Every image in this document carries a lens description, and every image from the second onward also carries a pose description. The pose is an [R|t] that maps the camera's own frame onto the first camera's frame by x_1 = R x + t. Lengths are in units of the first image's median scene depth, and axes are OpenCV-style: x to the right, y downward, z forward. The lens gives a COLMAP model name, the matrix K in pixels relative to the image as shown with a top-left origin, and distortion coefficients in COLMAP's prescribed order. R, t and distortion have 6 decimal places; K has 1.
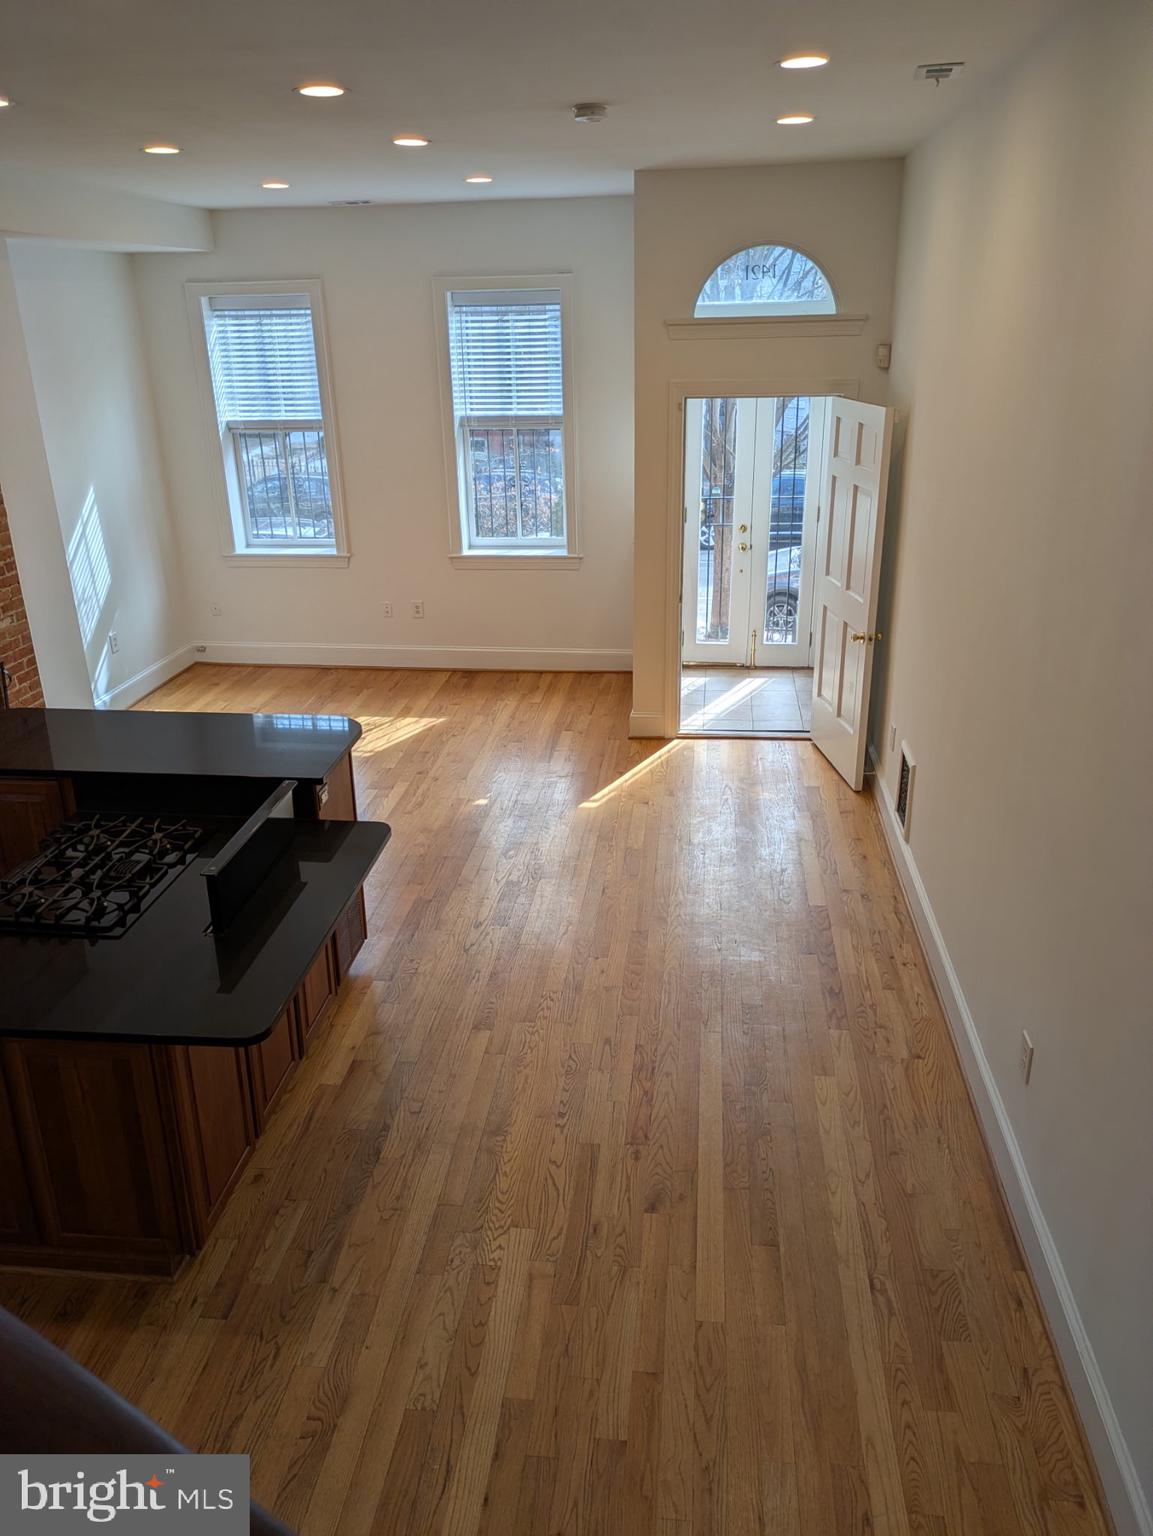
lens RADIAL K [[1151.0, 0, 576.5], [0, 1151.0, 768.0], [0, 0, 1]] dist [0.066194, -0.057542]
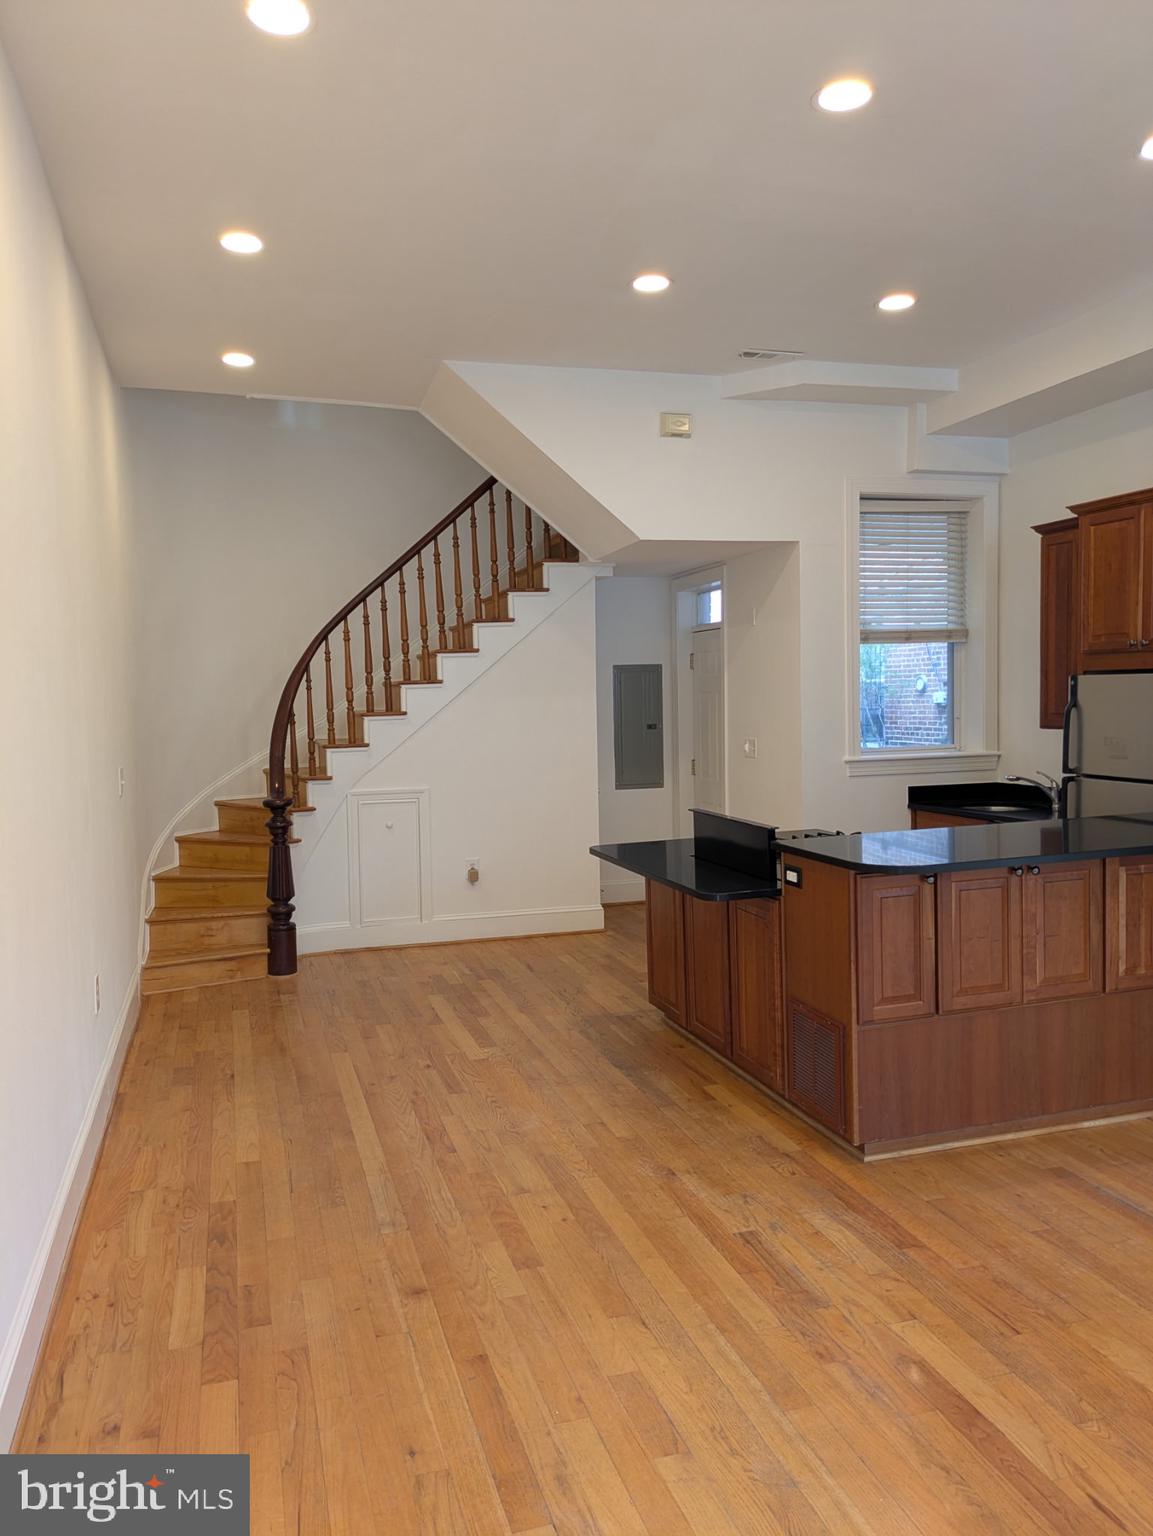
lens RADIAL K [[1151.0, 0, 576.5], [0, 1151.0, 768.0], [0, 0, 1]] dist [0.066194, -0.057542]
pose [[-0.917590, 0.065834, -0.392038, 0.301751], [-0.107568, 0.908282, 0.404294, -0.413856], [0.382697, 0.413147, -0.826349, 1.660214]]
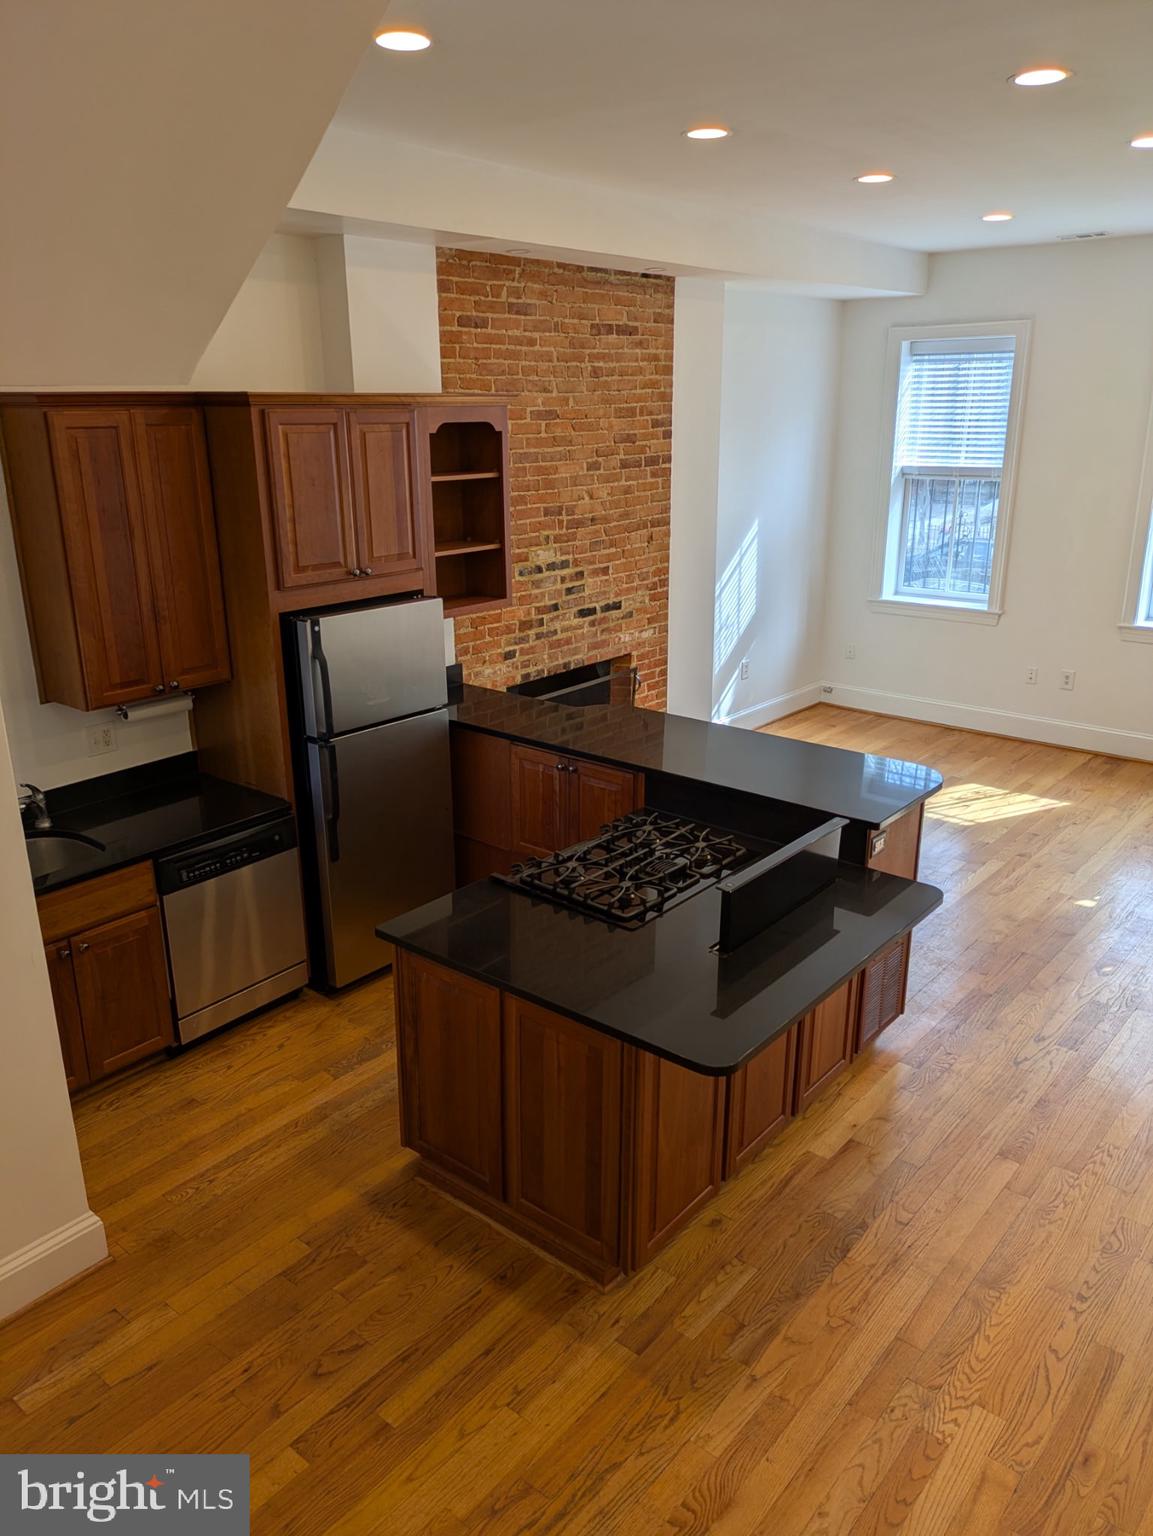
lens RADIAL K [[1151.0, 0, 576.5], [0, 1151.0, 768.0], [0, 0, 1]] dist [0.066194, -0.057542]
pose [[0.836466, 0.180797, -0.517337, 0.042679], [-0.210380, 0.977618, 0.001497, 0.014277], [0.506029, 0.107586, 0.855780, 0.088858]]
